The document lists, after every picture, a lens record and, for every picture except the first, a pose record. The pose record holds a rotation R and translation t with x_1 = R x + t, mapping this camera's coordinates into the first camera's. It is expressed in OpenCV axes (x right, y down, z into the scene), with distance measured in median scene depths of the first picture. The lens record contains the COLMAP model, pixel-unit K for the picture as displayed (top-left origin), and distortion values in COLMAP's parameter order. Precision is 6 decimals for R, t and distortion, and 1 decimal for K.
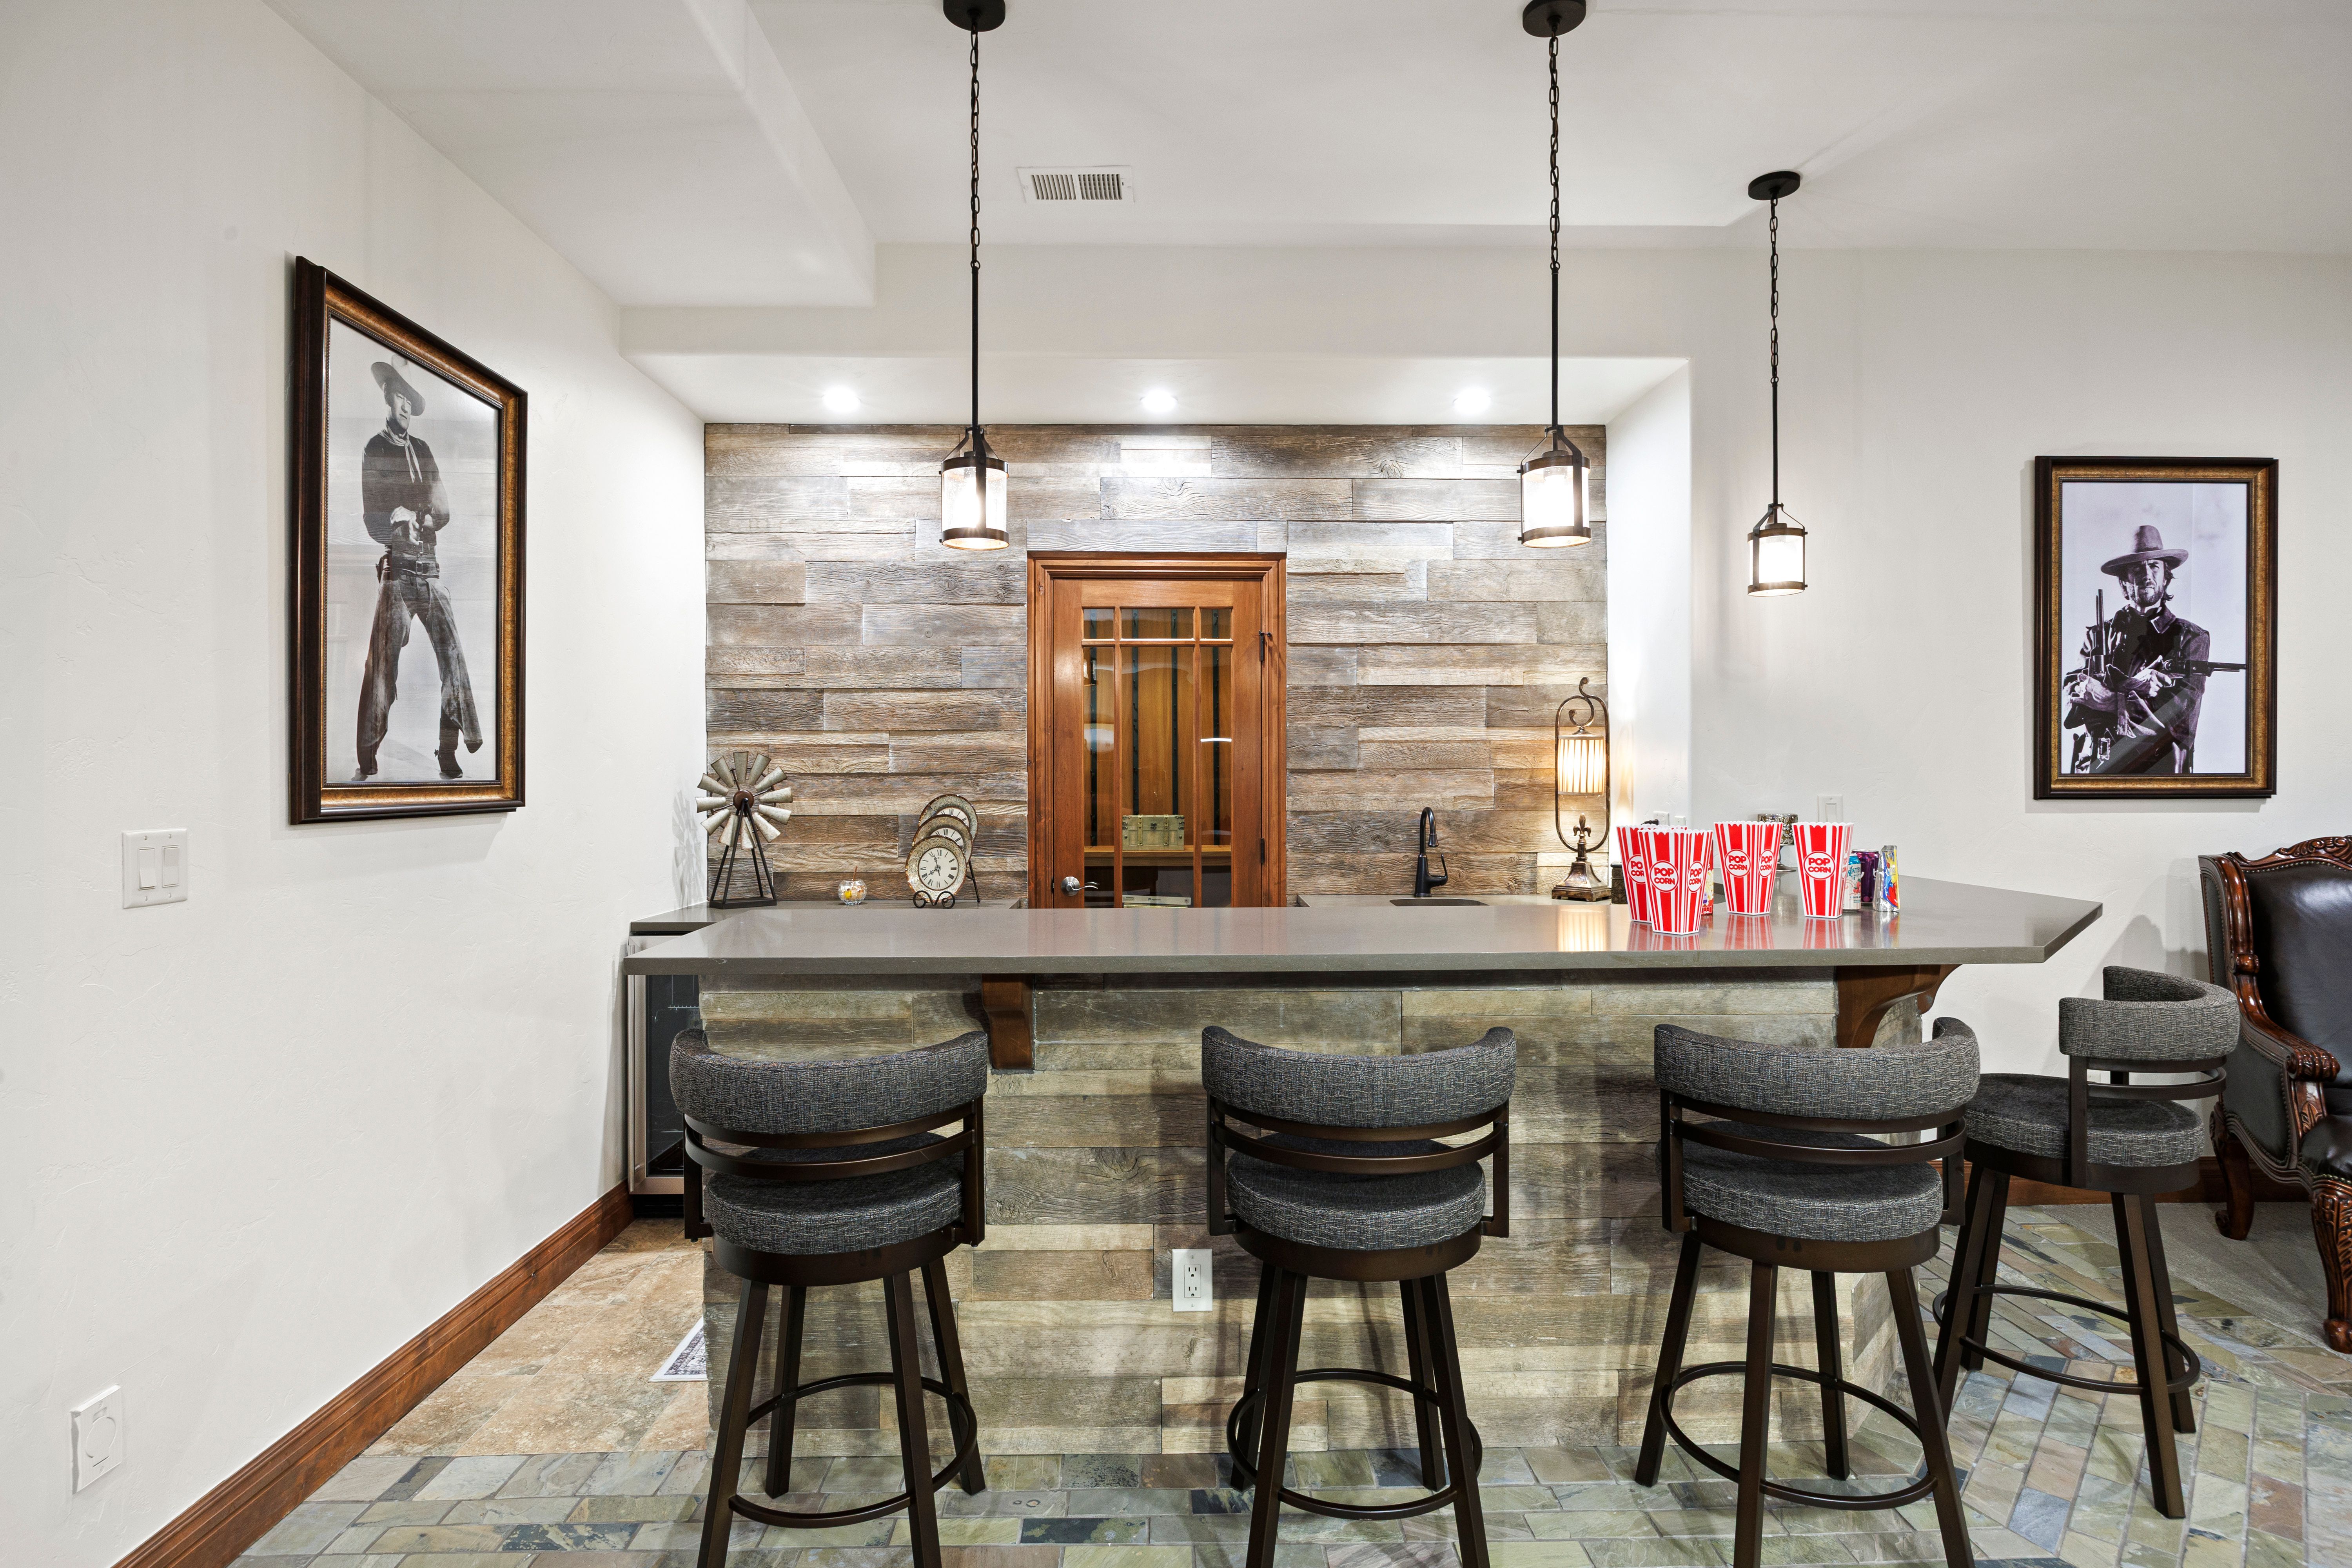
lens RADIAL K [[1160.0, 0, 1165.4], [0, 1160.0, 777.3], [0, 0, 1]] dist [-0.007770, -0.003108]
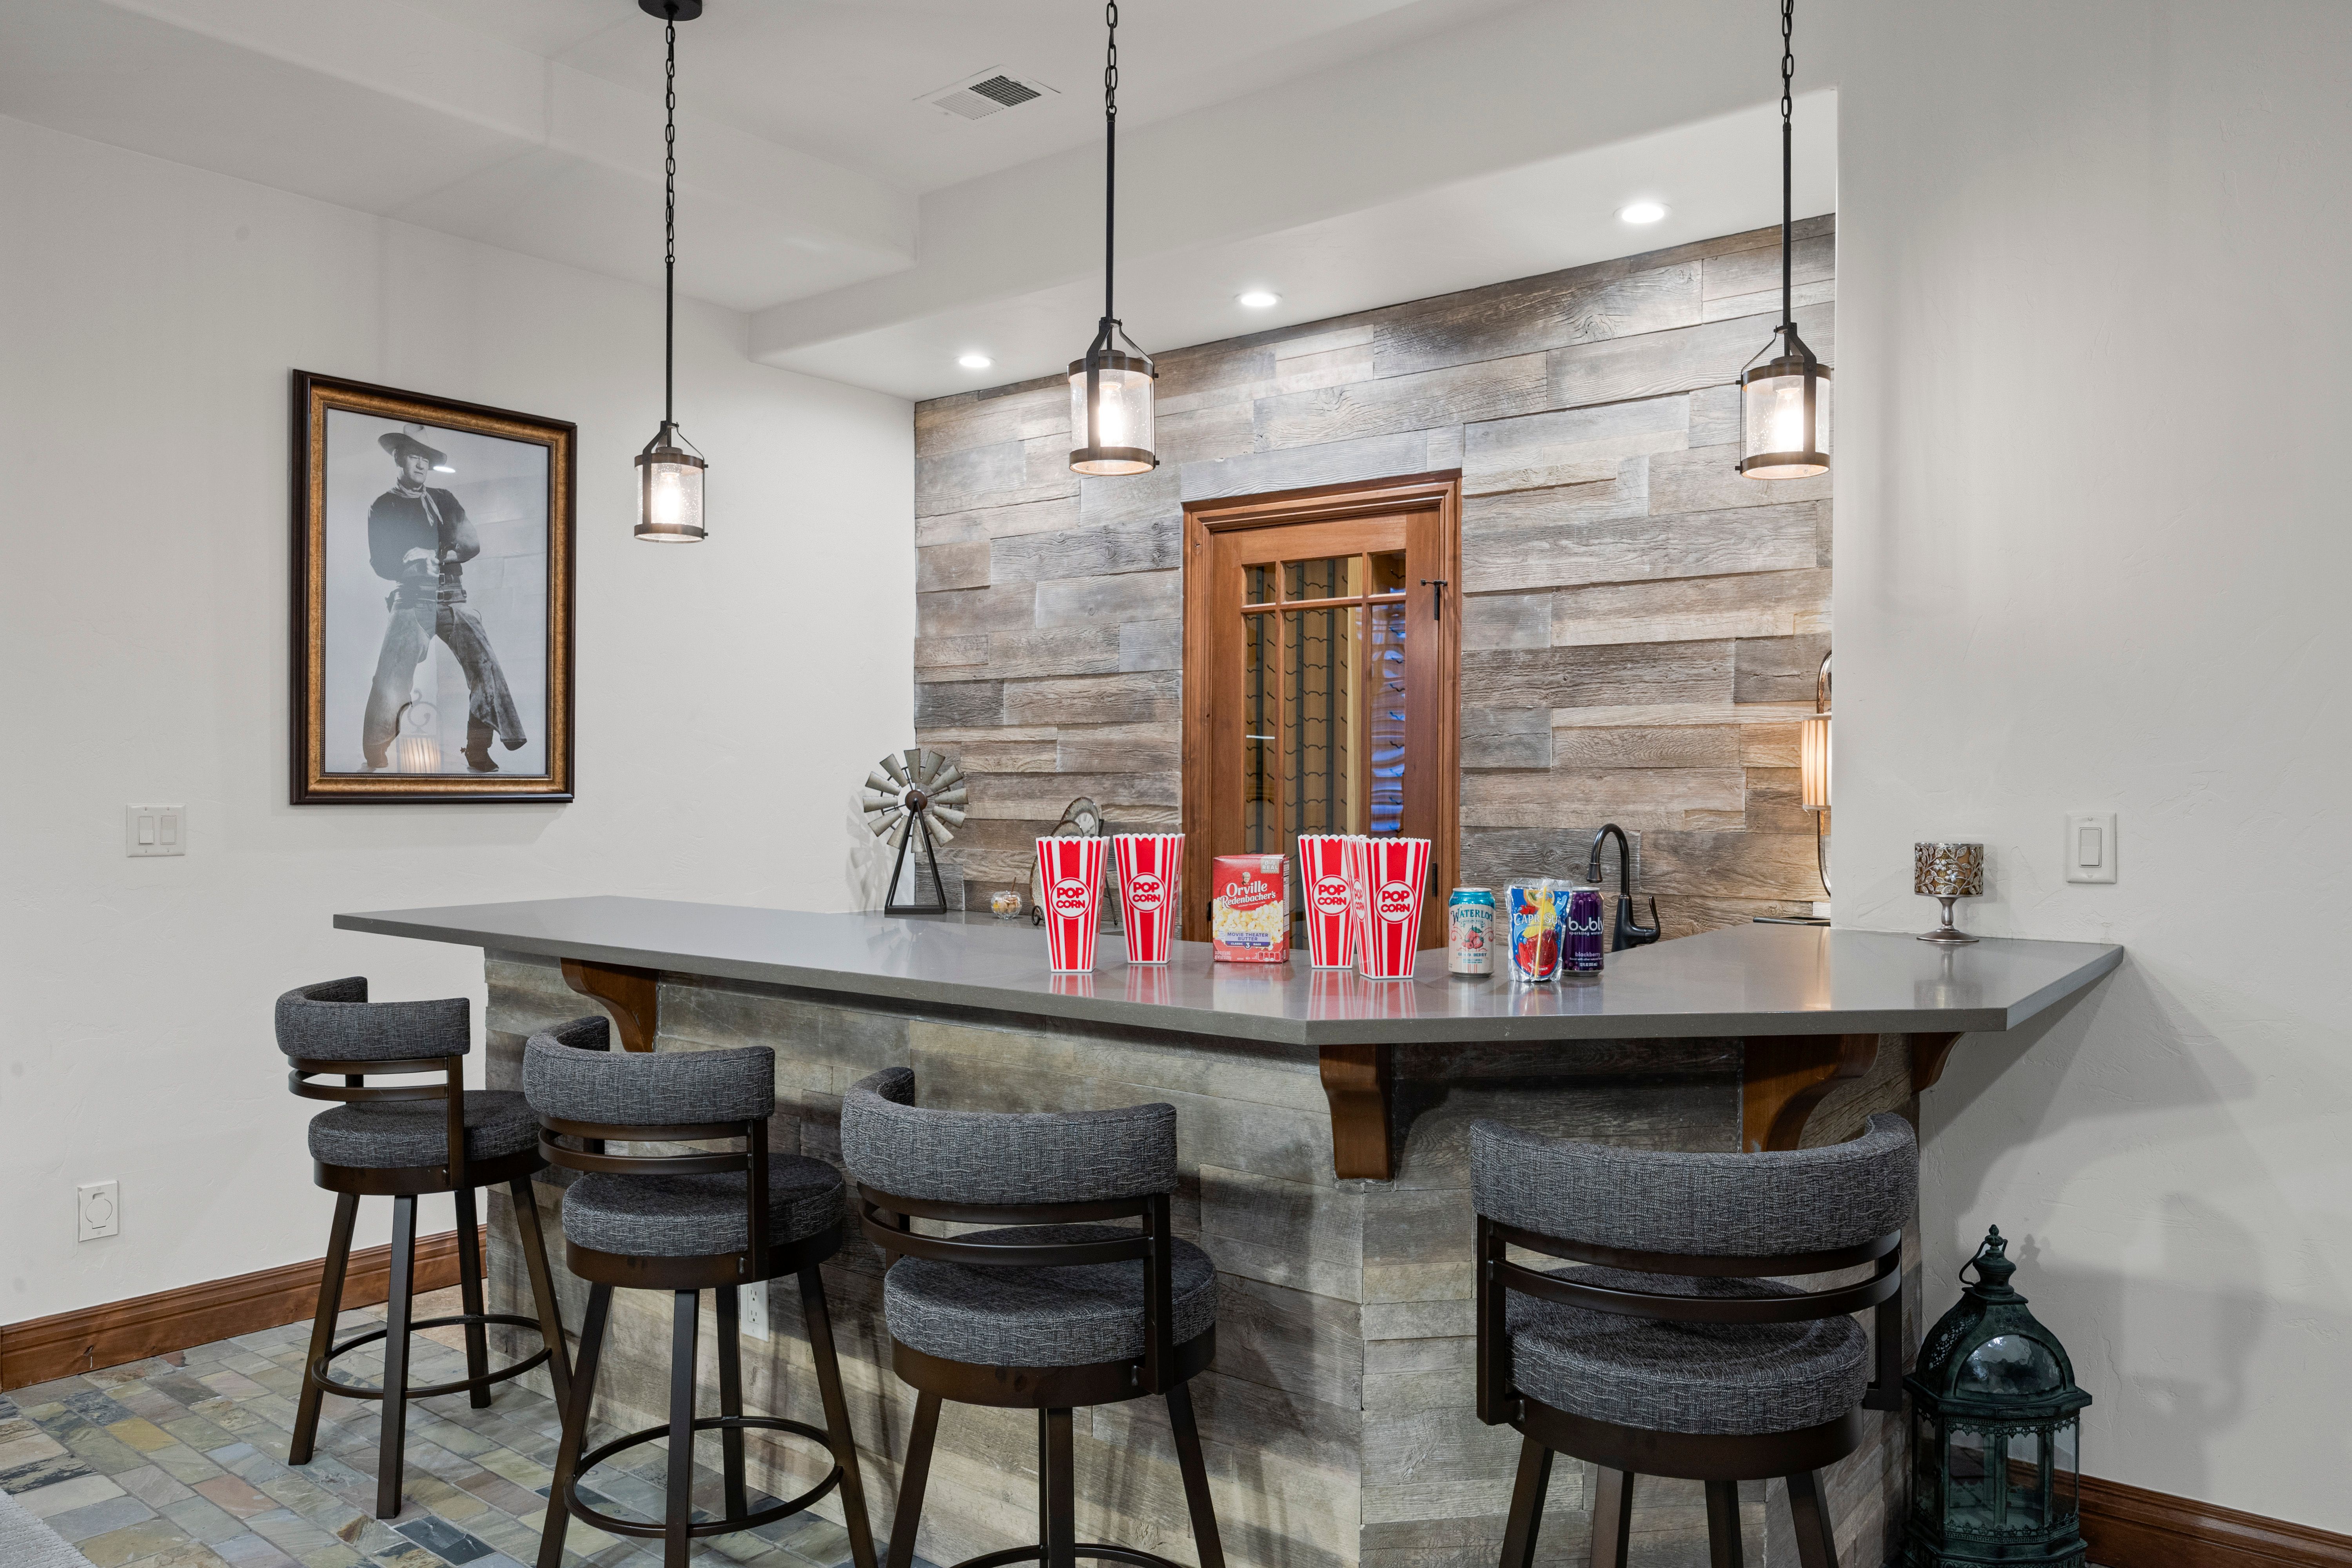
lens RADIAL K [[1644.4, 0, 1226.2], [0, 1644.4, 799.4], [0, 0, 1]] dist [-0.005511, -0.003778]
pose [[0.777948, 0.011933, -0.628216, 0.738152], [-0.008760, 0.999928, 0.008146, 0.006297], [0.628268, -0.000834, 0.777997, 0.129215]]
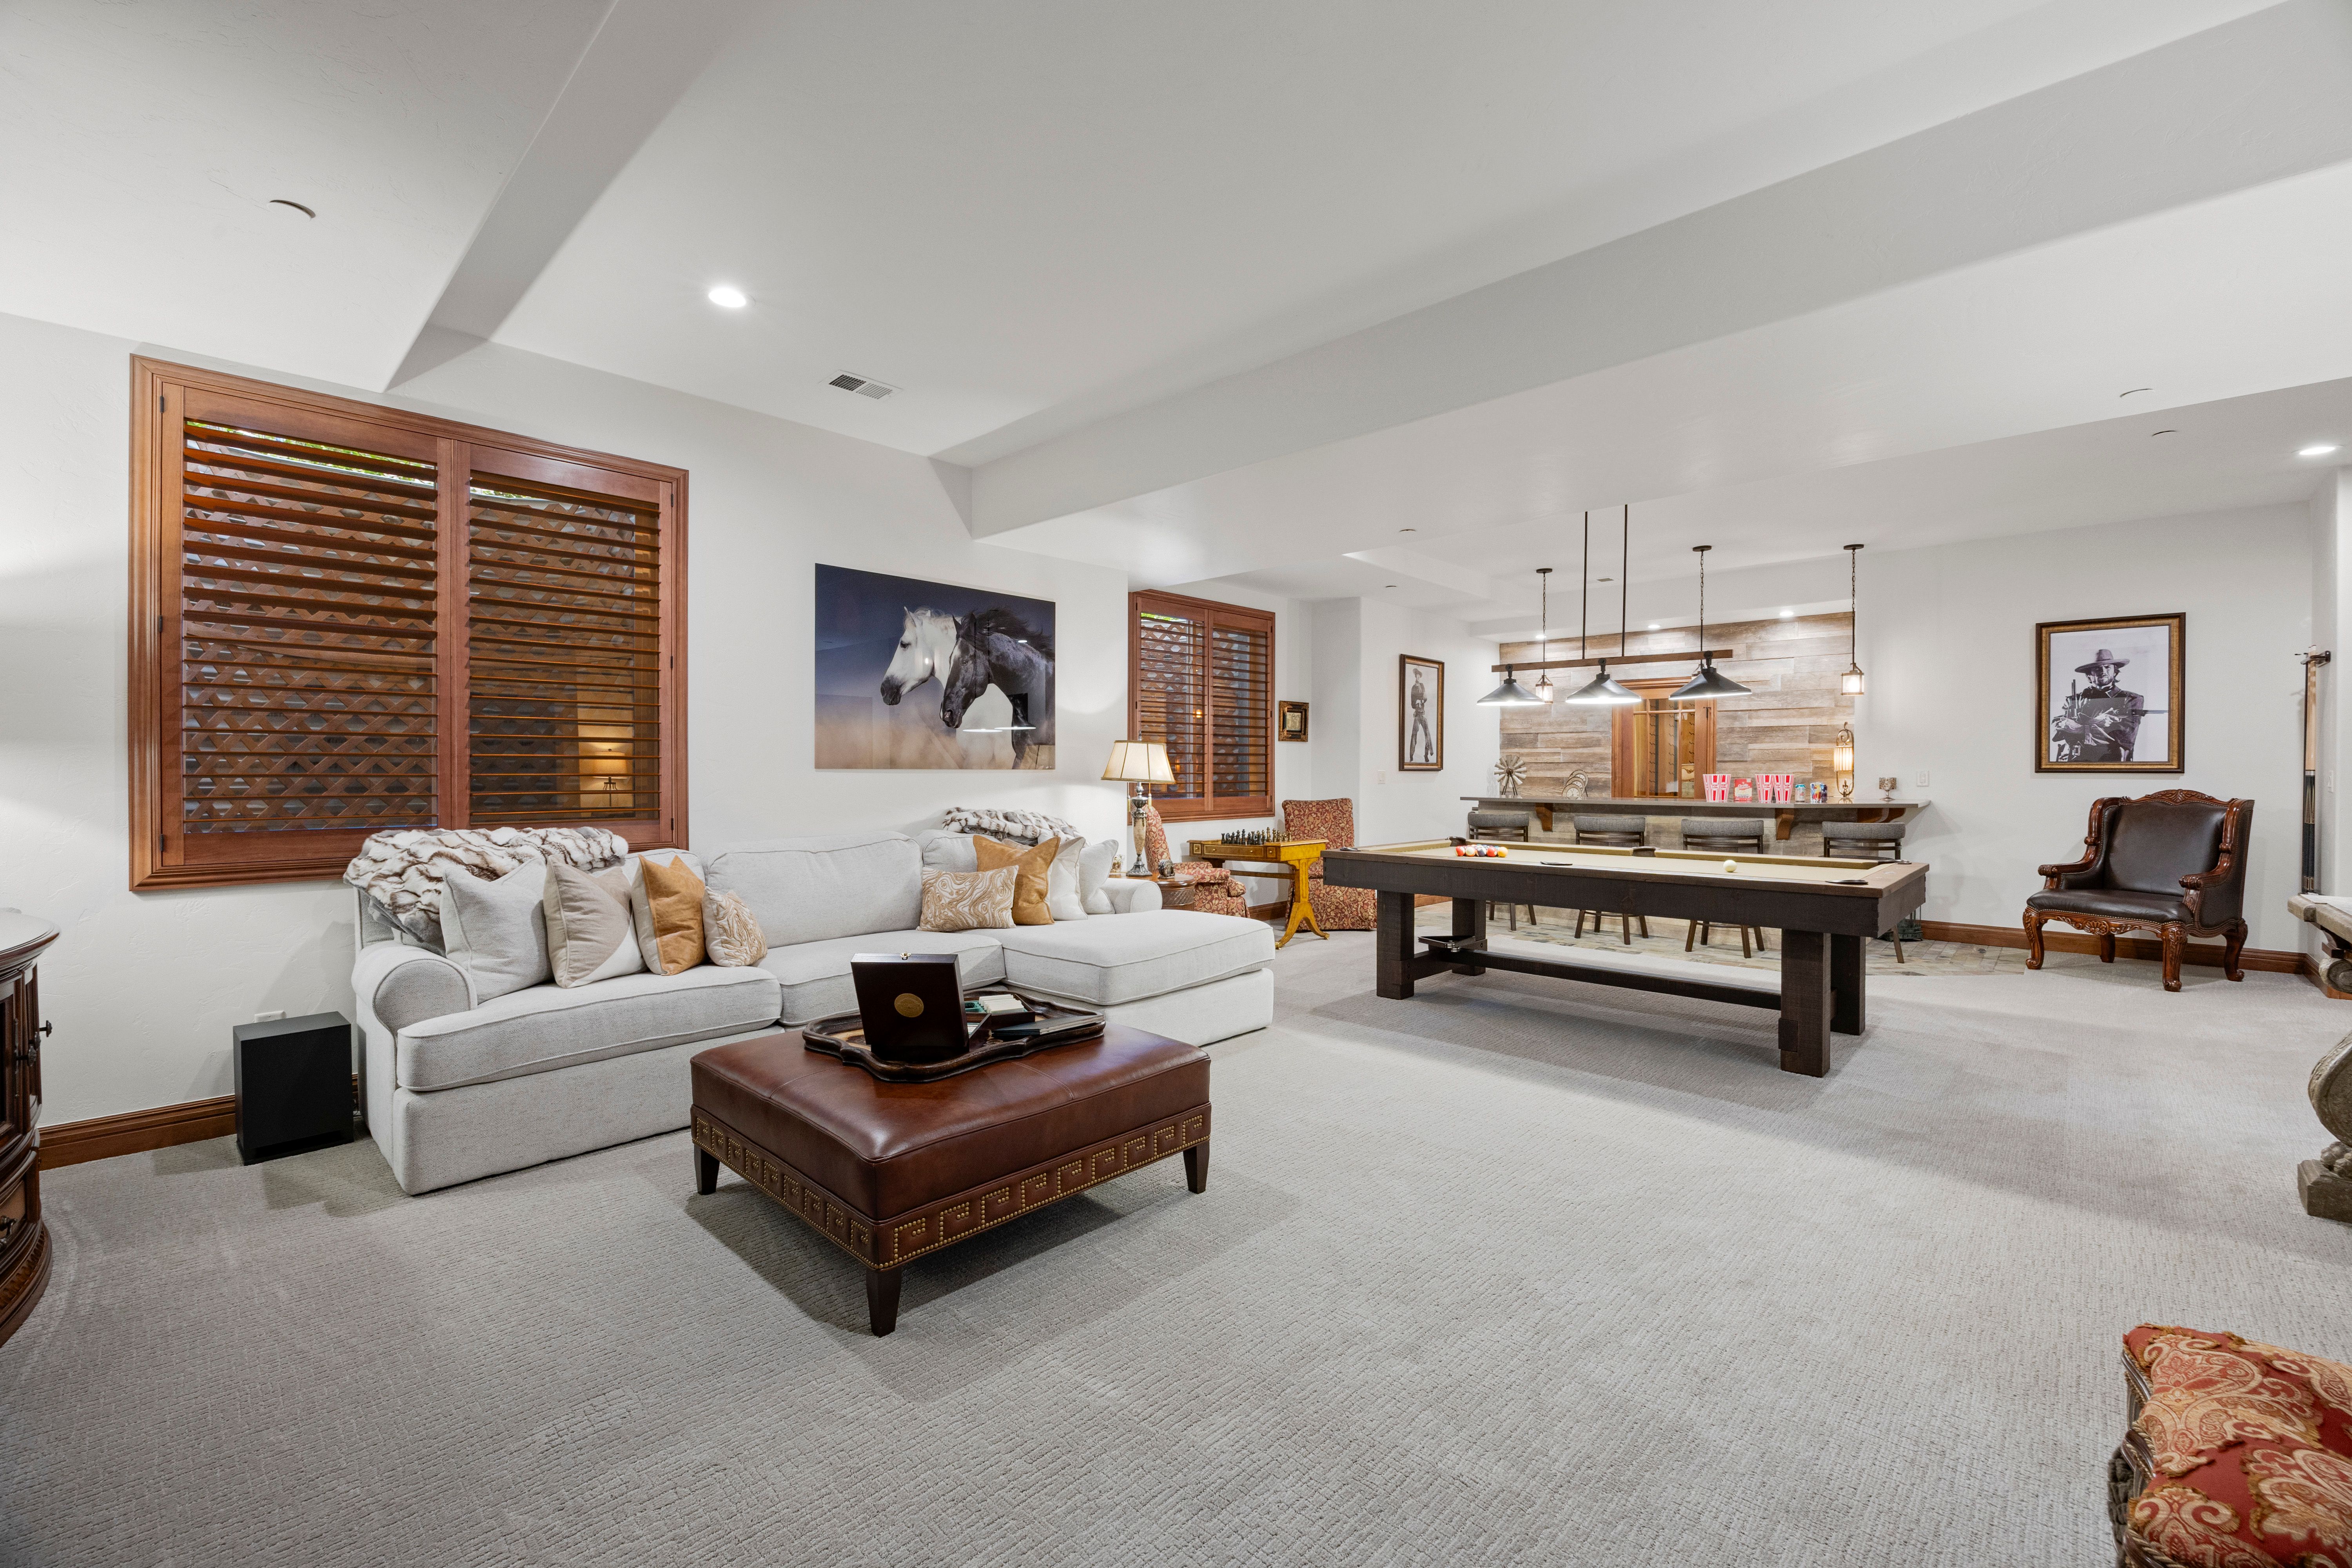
lens RADIAL K [[985.4, 0, 1180.5], [0, 985.4, 779.7], [0, 0, 1]] dist [-0.015451, -0.000127]
pose [[0.715935, 0.011867, -0.698066, 0.884523], [-0.008943, 0.999929, 0.007828, 0.032796], [0.698110, 0.000638, 0.715991, -1.561740]]
